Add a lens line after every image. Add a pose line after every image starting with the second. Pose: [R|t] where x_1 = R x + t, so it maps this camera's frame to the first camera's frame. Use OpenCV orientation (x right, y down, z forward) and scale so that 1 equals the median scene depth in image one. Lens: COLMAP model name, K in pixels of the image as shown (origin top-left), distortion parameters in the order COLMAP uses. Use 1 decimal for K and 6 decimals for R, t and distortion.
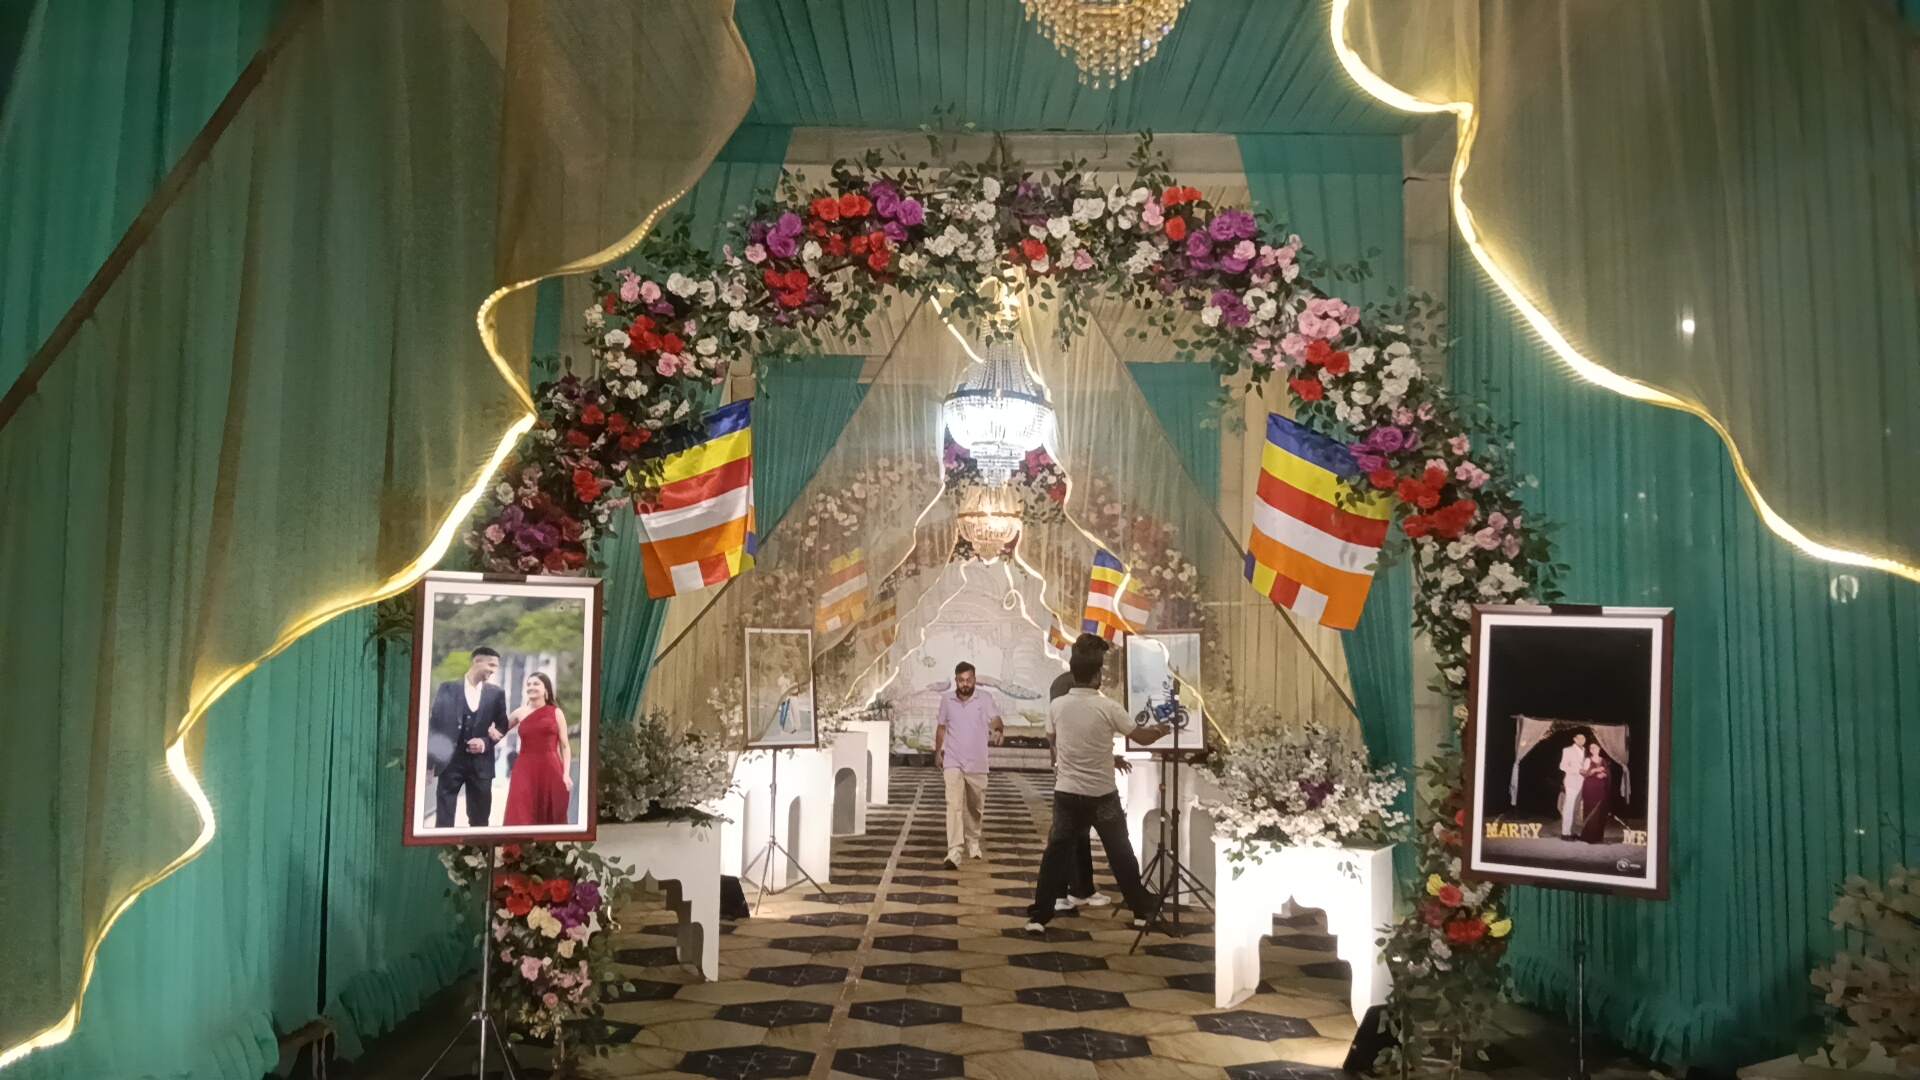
lens RADIAL K [[1784.3, 0, 985.1], [0, 1784.3, 511.7], [0, 0, 1]] dist [0.127355, -0.371020]
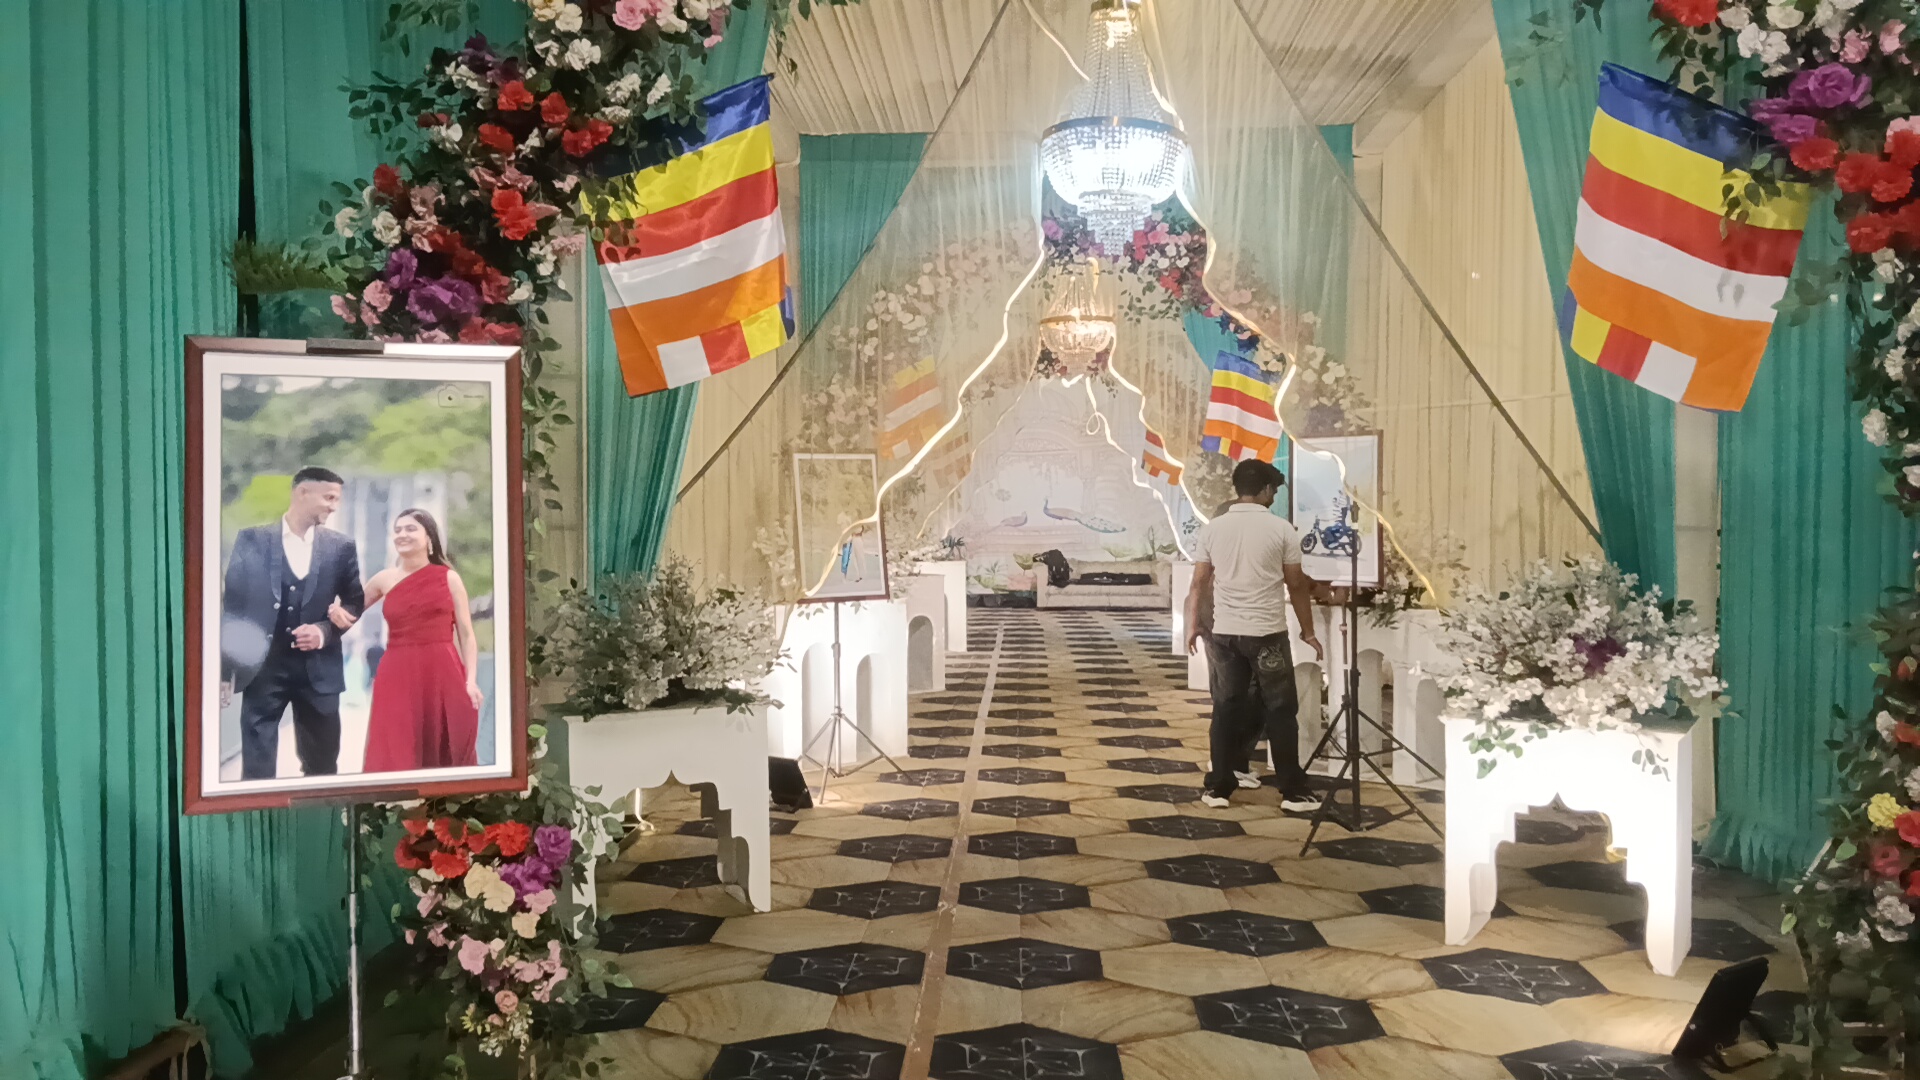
lens RADIAL K [[1721.5, 0, 960.0], [0, 1721.5, 540.0], [0, 0, 1]] dist [0.096653, -0.205132]
pose [[0.998544, -0.024769, -0.047926, -0.038813], [0.029798, 0.993786, 0.107244, 0.038055], [0.044972, -0.108516, 0.993077, 0.383839]]
